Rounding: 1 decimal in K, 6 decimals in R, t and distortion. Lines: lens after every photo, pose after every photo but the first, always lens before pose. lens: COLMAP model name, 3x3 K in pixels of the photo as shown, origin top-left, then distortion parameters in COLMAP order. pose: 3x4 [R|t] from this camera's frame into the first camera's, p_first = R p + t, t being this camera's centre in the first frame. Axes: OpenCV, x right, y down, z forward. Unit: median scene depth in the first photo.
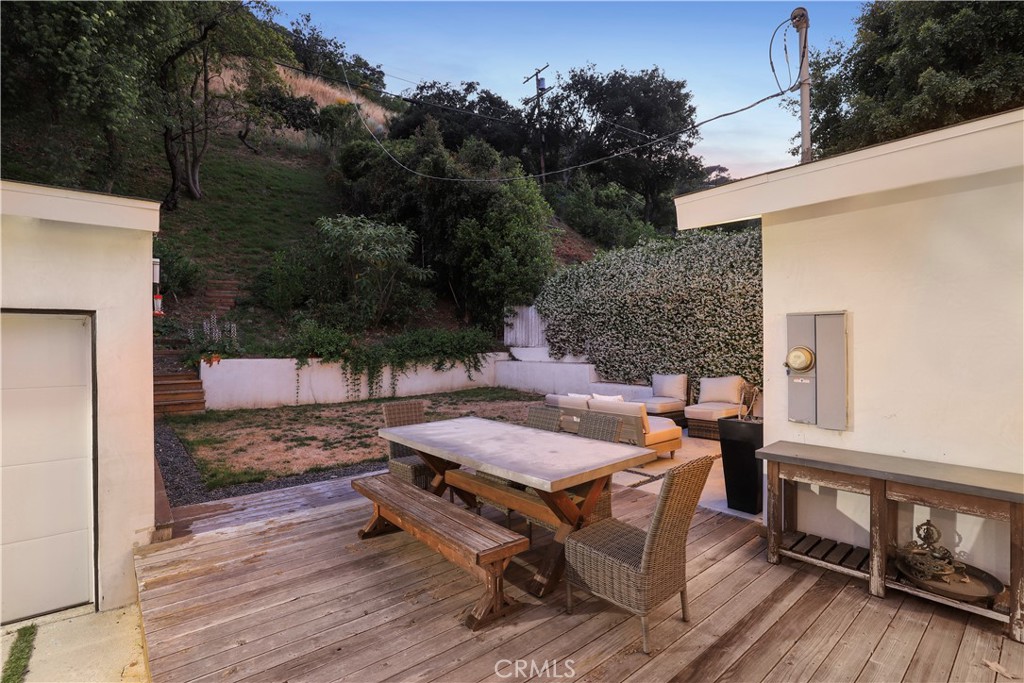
lens RADIAL K [[476.9, 0, 513.7], [0, 476.9, 346.3], [0, 0, 1]] dist [-0.040591, 0.009802]
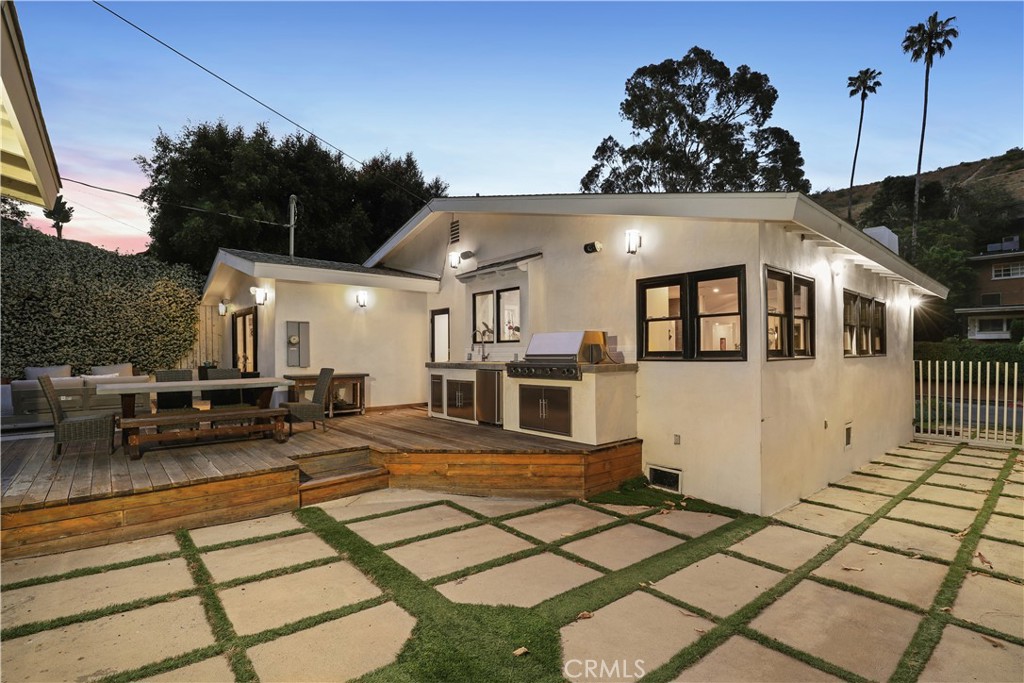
lens RADIAL K [[476.9, 0, 513.7], [0, 476.9, 346.3], [0, 0, 1]] dist [-0.040591, 0.009802]
pose [[-0.009755, 0.014332, 0.999850, -1.421979], [0.012522, 0.999821, -0.014210, 0.080803], [-0.999874, 0.012381, -0.009933, -0.100855]]
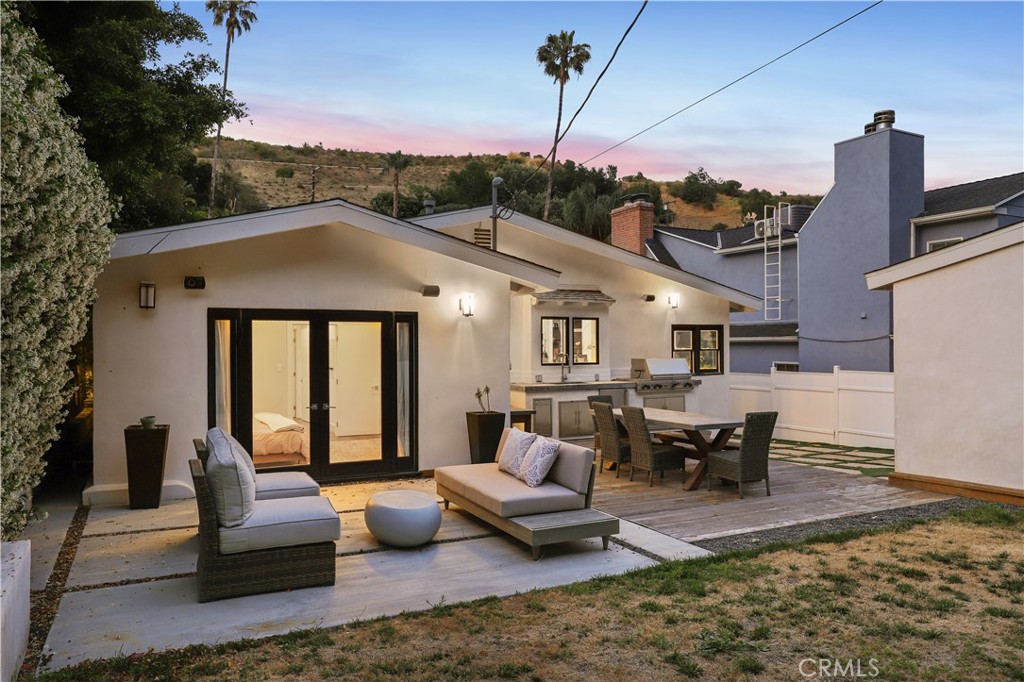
lens RADIAL K [[712.5, 0, 512.0], [0, 712.5, 341.0], [0, 0, 1]] dist [0.005154, 0.001590]
pose [[-0.973167, 0.012143, 0.229779, -0.056716], [0.011144, 0.999922, -0.005645, -0.044934], [-0.229830, -0.002933, -0.973226, 2.885430]]
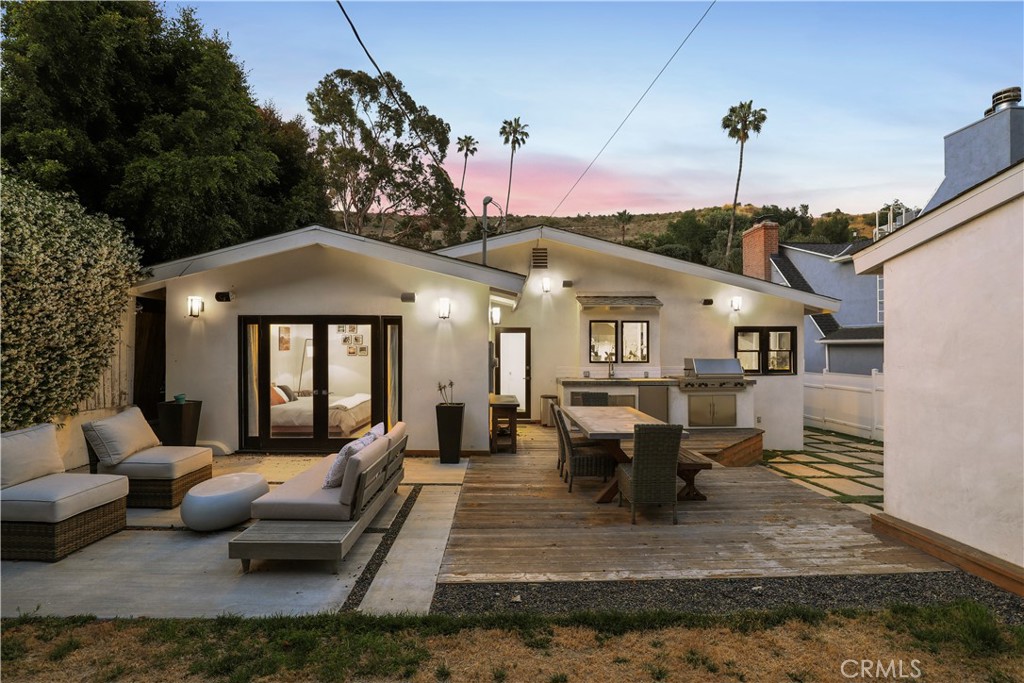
lens RADIAL K [[476.9, 0, 513.7], [0, 476.9, 346.3], [0, 0, 1]] dist [-0.040591, 0.009802]
pose [[-0.781508, 0.006521, 0.623861, -0.616188], [0.005275, 0.999979, -0.003844, -0.031467], [-0.623873, 0.000287, -0.781526, 1.994282]]
